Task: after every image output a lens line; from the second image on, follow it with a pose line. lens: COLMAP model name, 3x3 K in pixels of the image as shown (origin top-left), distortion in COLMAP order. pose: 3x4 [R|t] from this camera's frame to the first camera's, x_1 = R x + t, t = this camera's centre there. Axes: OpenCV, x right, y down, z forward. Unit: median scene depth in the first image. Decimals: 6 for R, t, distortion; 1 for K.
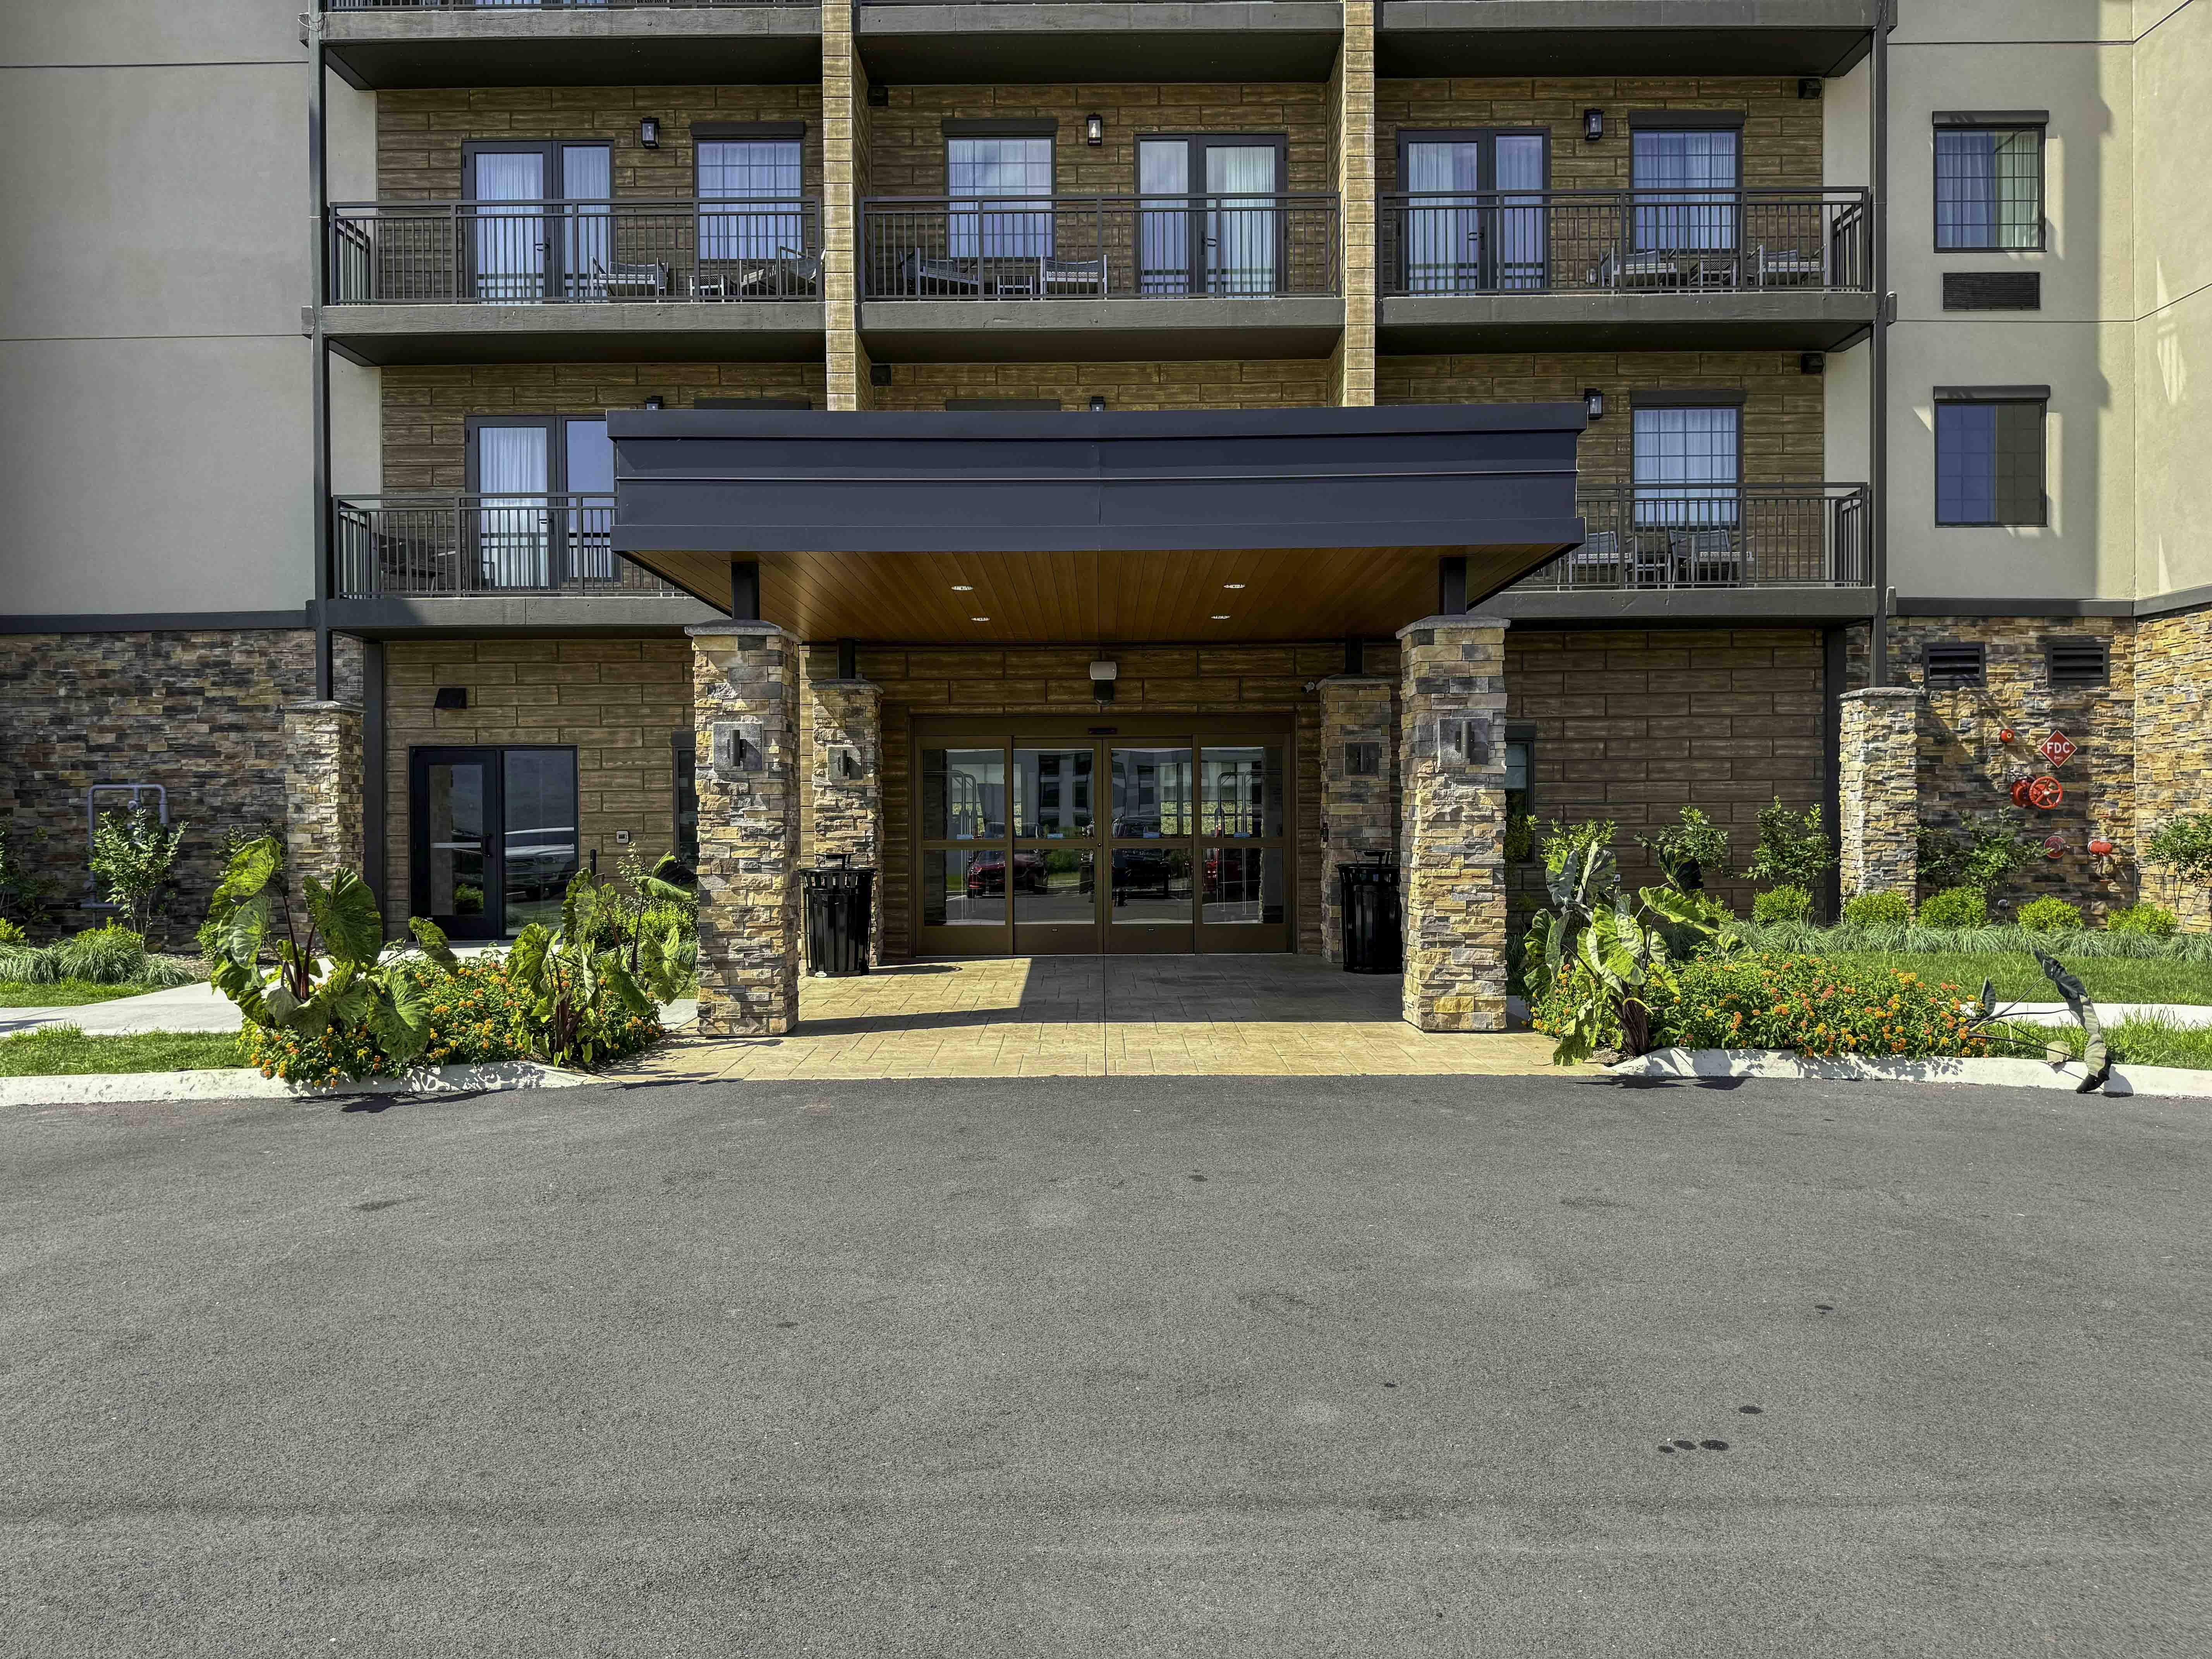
lens RADIAL K [[1671.7, 0, 1097.6], [0, 1671.7, 868.6], [0, 0, 1]] dist [0.061160, -0.099027]
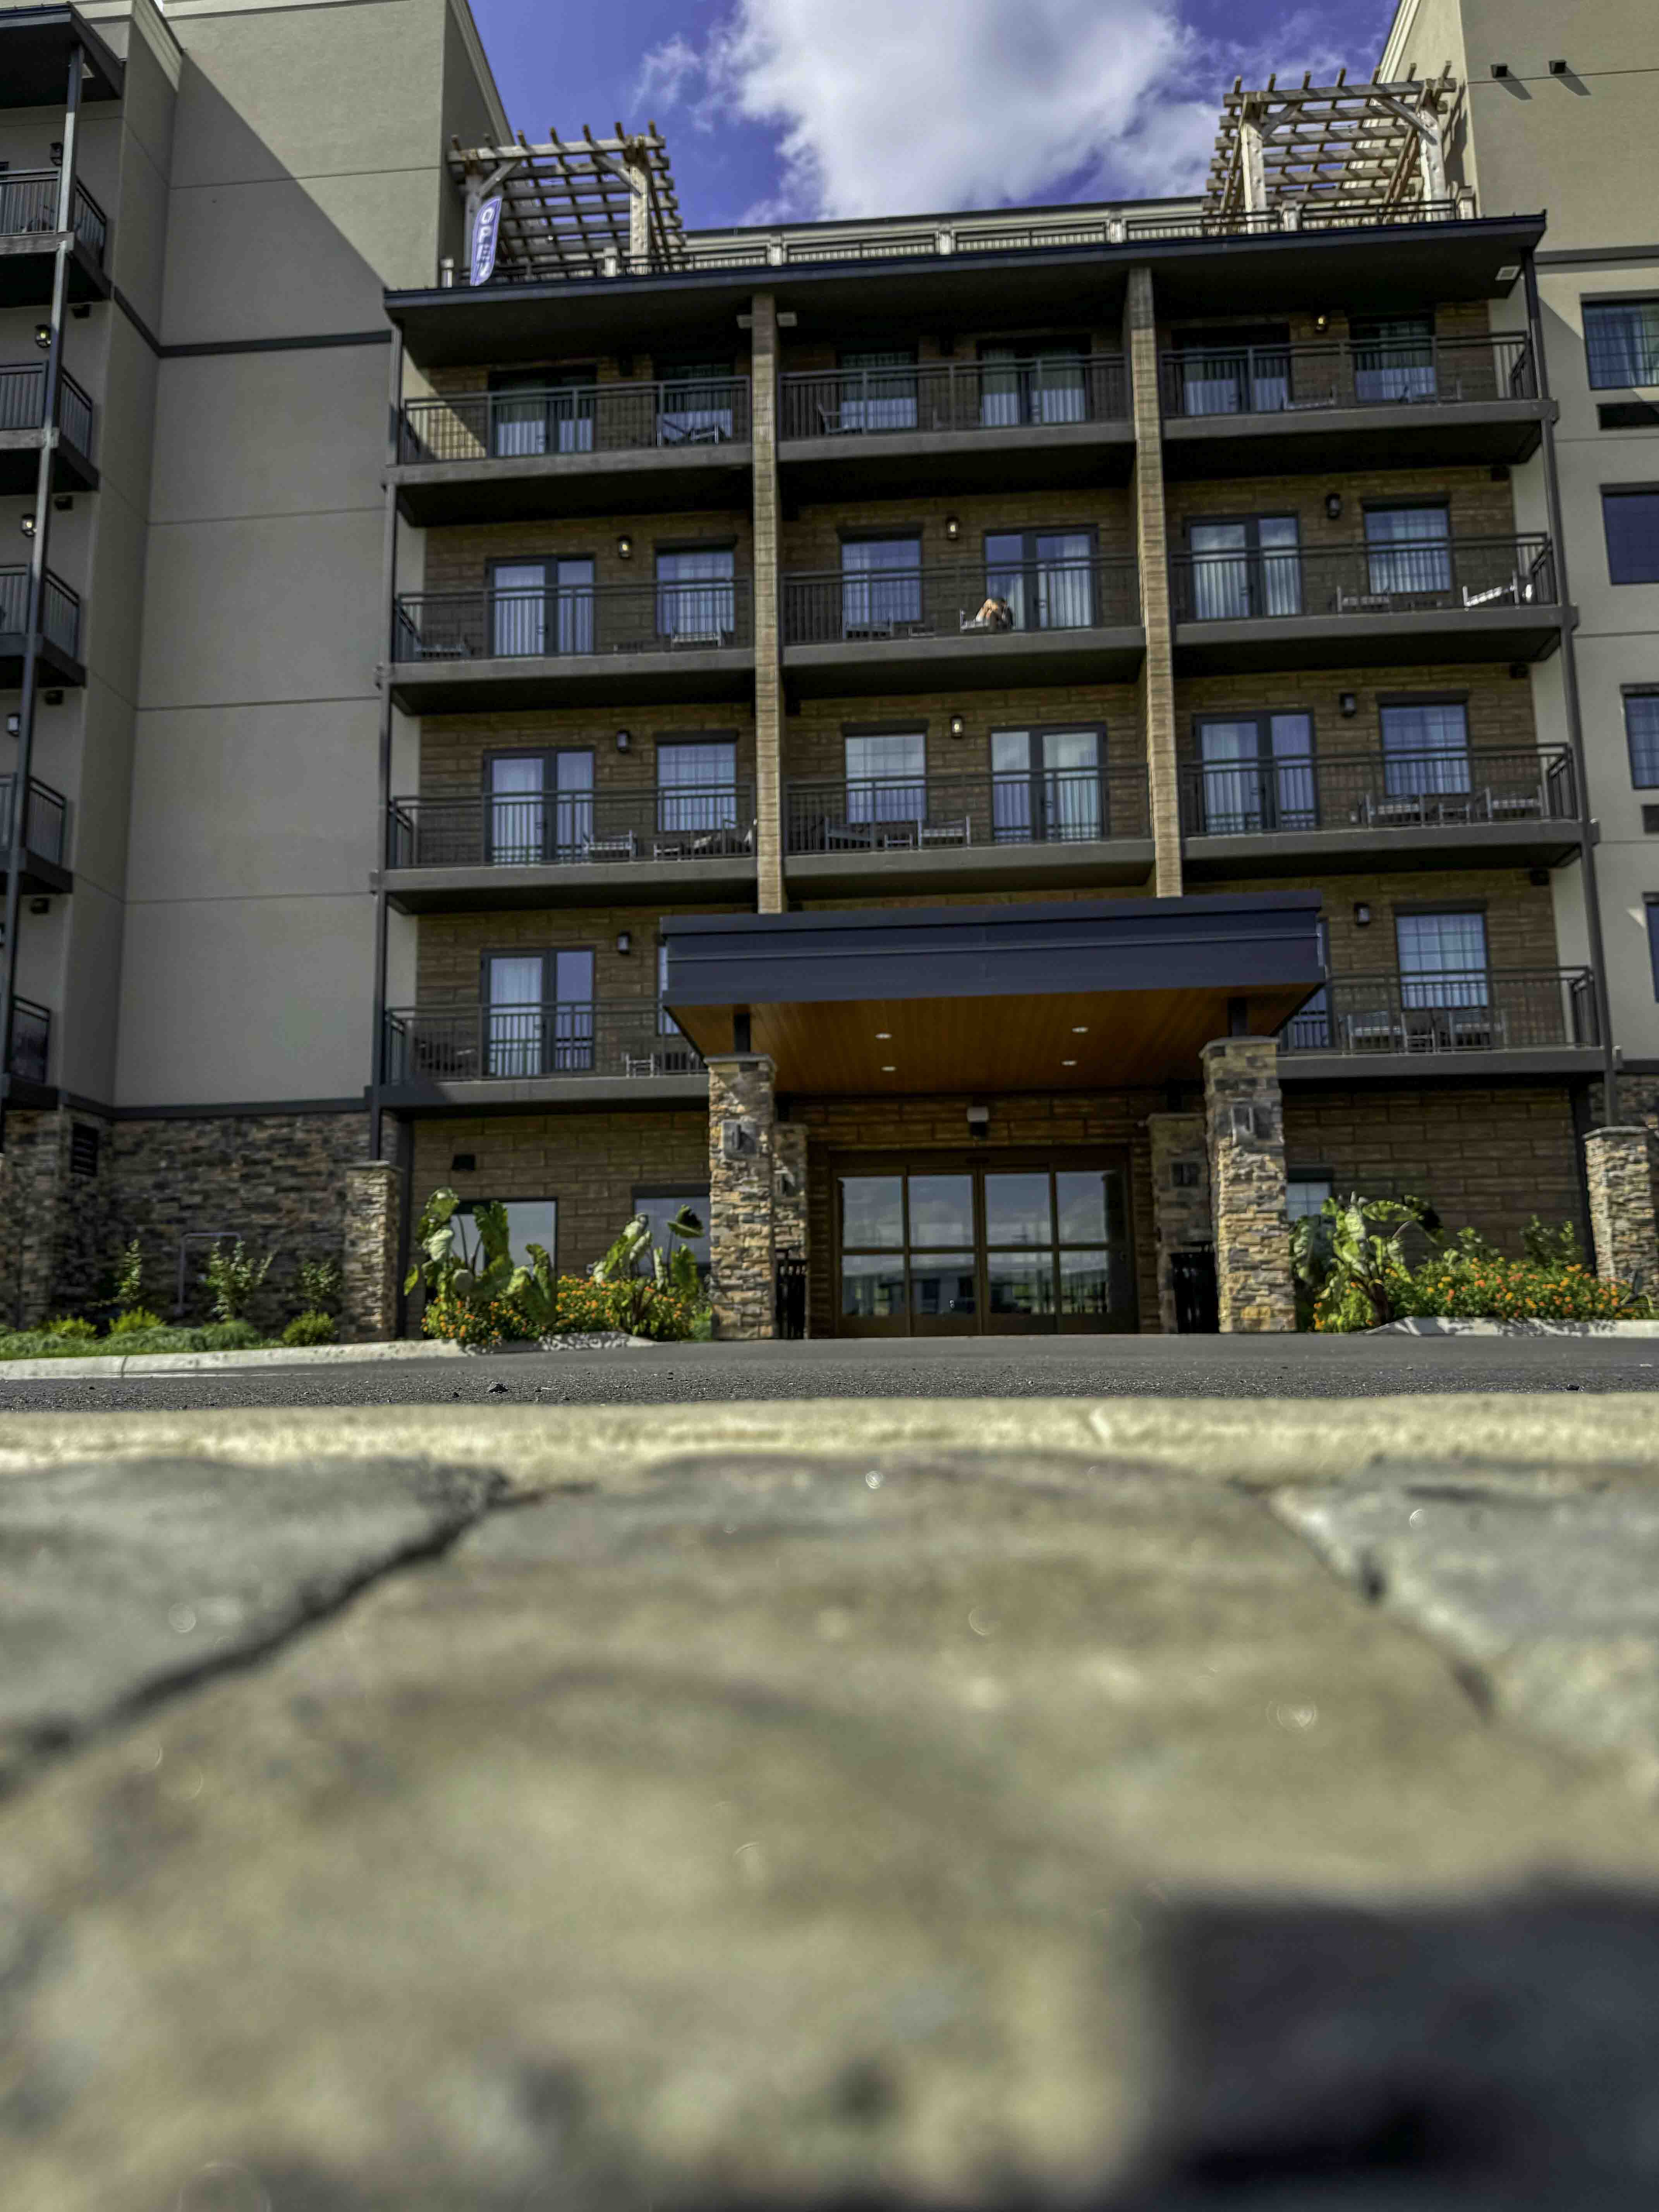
lens RADIAL K [[1549.5, 0, 829.5], [0, 1549.5, 1106.0], [0, 0, 1]] dist [0.205759, -0.446591]
pose [[0.997236, -0.020075, -0.071539, -0.020719], [0.007206, 0.984403, -0.175783, 0.071376], [0.073952, 0.174781, 0.981826, -0.164973]]
